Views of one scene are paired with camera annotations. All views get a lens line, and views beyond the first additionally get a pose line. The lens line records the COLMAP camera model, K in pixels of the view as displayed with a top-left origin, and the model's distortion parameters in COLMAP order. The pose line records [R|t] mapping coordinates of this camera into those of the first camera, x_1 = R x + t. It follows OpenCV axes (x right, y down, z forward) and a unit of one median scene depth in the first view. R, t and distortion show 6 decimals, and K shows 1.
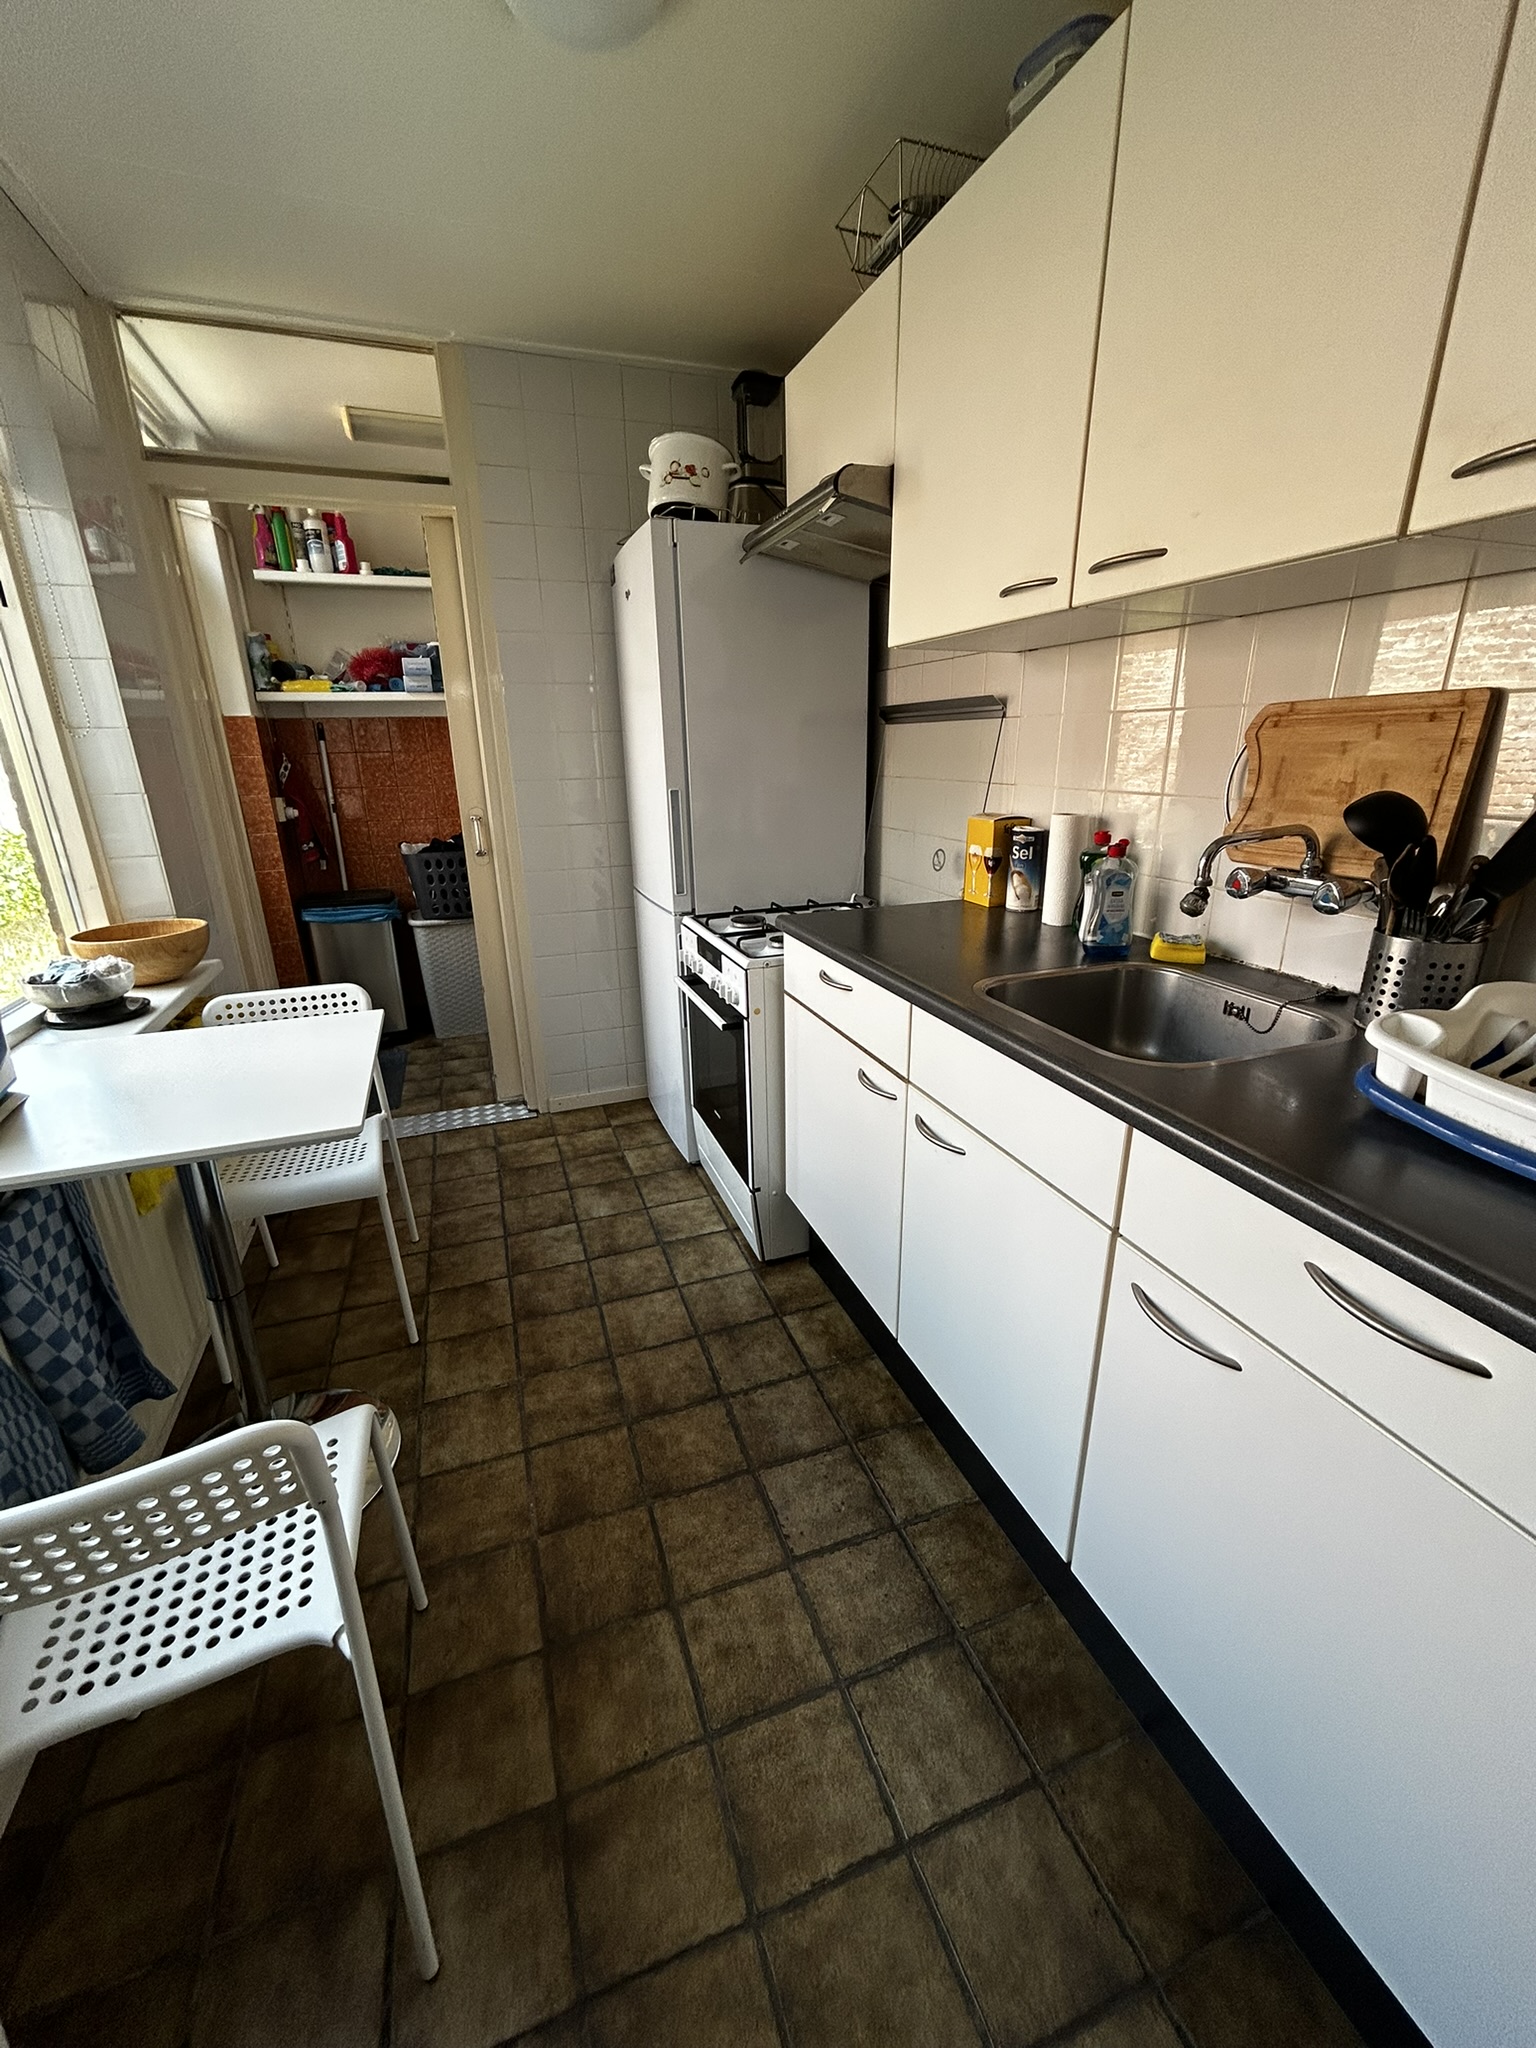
lens RADIAL K [[823.9, 0, 768.0], [0, 823.9, 1024.0], [0, 0, 1]] dist [0.001489, 0.000062]
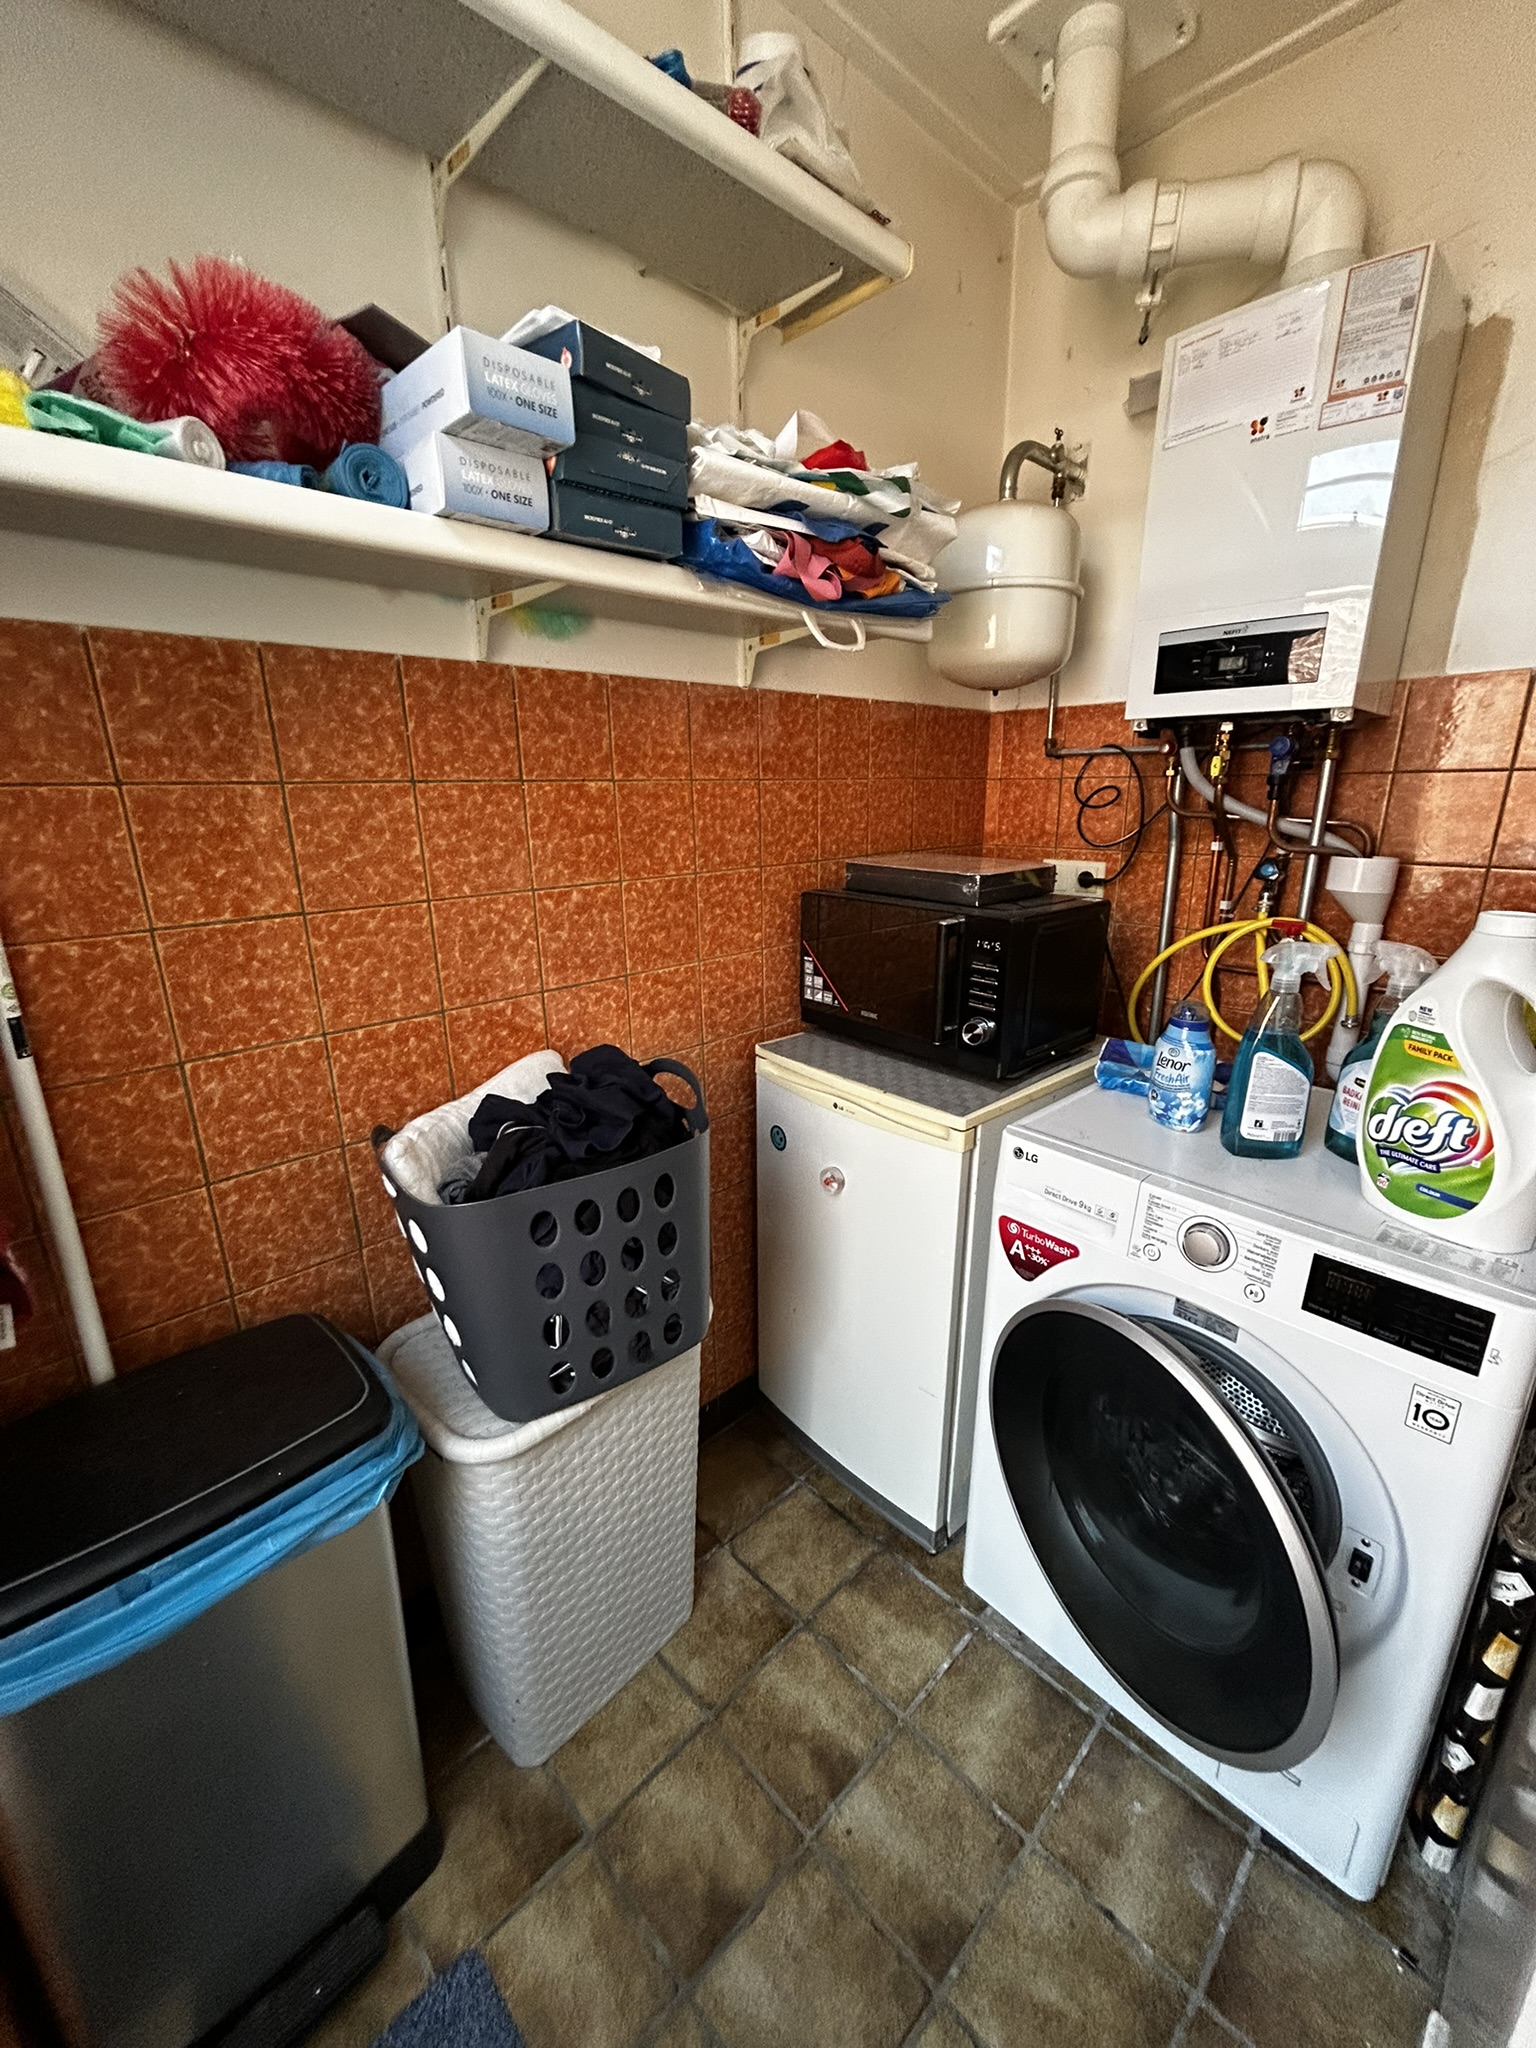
lens RADIAL K [[823.9, 0, 768.0], [0, 823.9, 1024.0], [0, 0, 1]] dist [0.001489, 0.000062]
pose [[0.913367, -0.109500, 0.392135, -0.437542], [0.127196, 0.991689, -0.019348, -0.239099], [-0.386758, 0.067550, 0.919704, 0.736262]]
